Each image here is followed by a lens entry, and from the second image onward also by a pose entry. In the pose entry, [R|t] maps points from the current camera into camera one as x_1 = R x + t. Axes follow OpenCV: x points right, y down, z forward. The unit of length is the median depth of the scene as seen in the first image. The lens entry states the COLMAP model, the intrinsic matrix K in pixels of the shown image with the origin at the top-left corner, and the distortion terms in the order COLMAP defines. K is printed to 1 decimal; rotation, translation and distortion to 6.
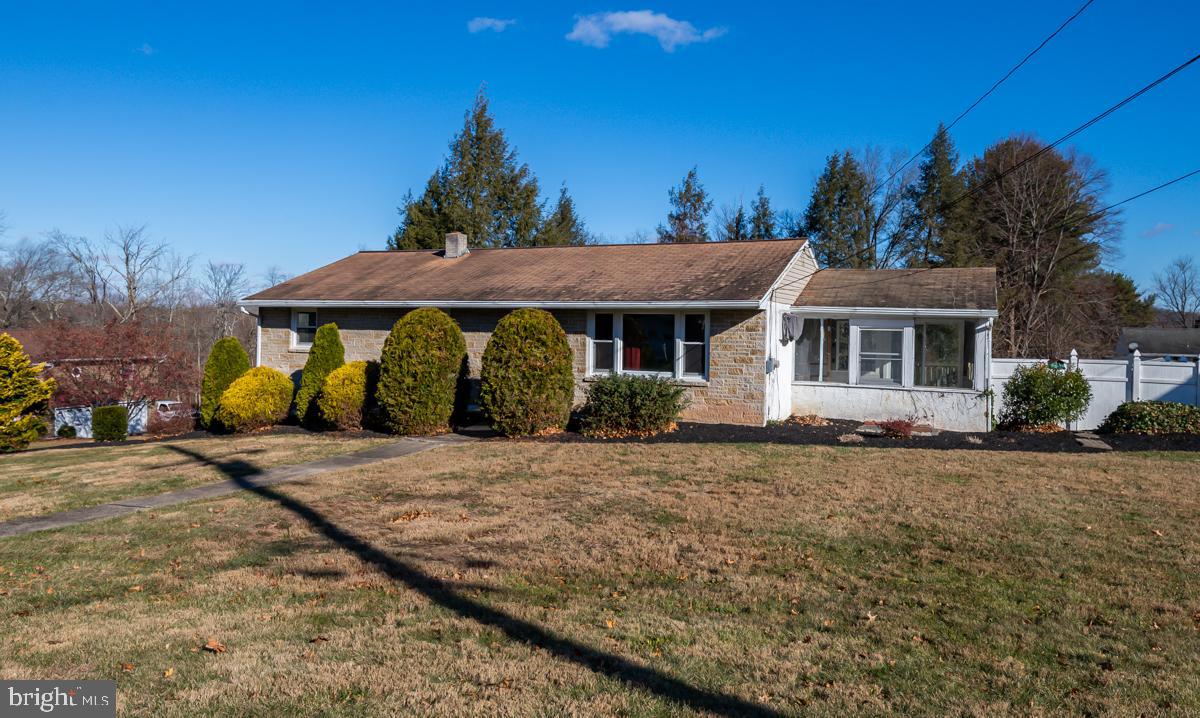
lens RADIAL K [[822.4, 0, 600.0], [0, 822.4, 359.0], [0, 0, 1]] dist [0.005948, 0.001482]
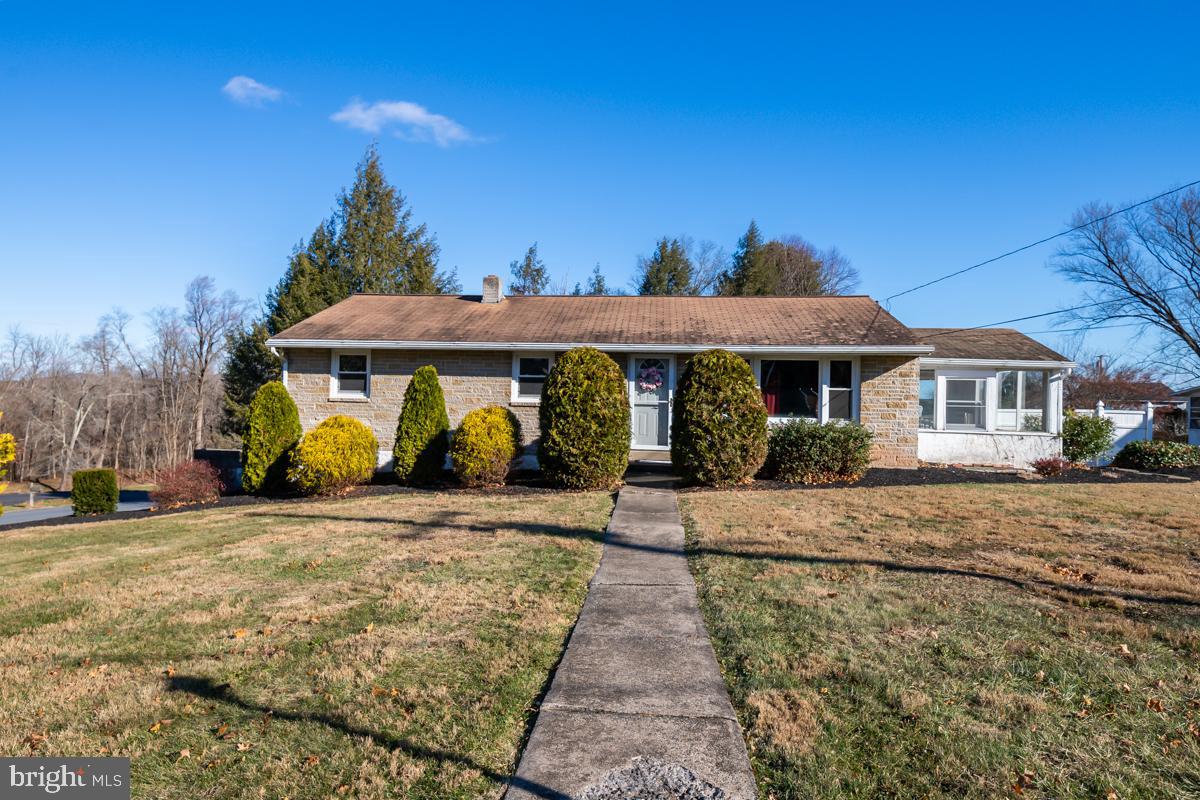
lens RADIAL K [[725.1, 0, 566.8], [0, 725.1, 423.1], [0, 0, 1]] dist [0.002447, 0.001051]
pose [[0.948704, -0.004424, 0.316135, -0.430813], [0.006041, 0.999973, -0.004136, 0.021542], [-0.316108, 0.005834, 0.948705, 0.231158]]
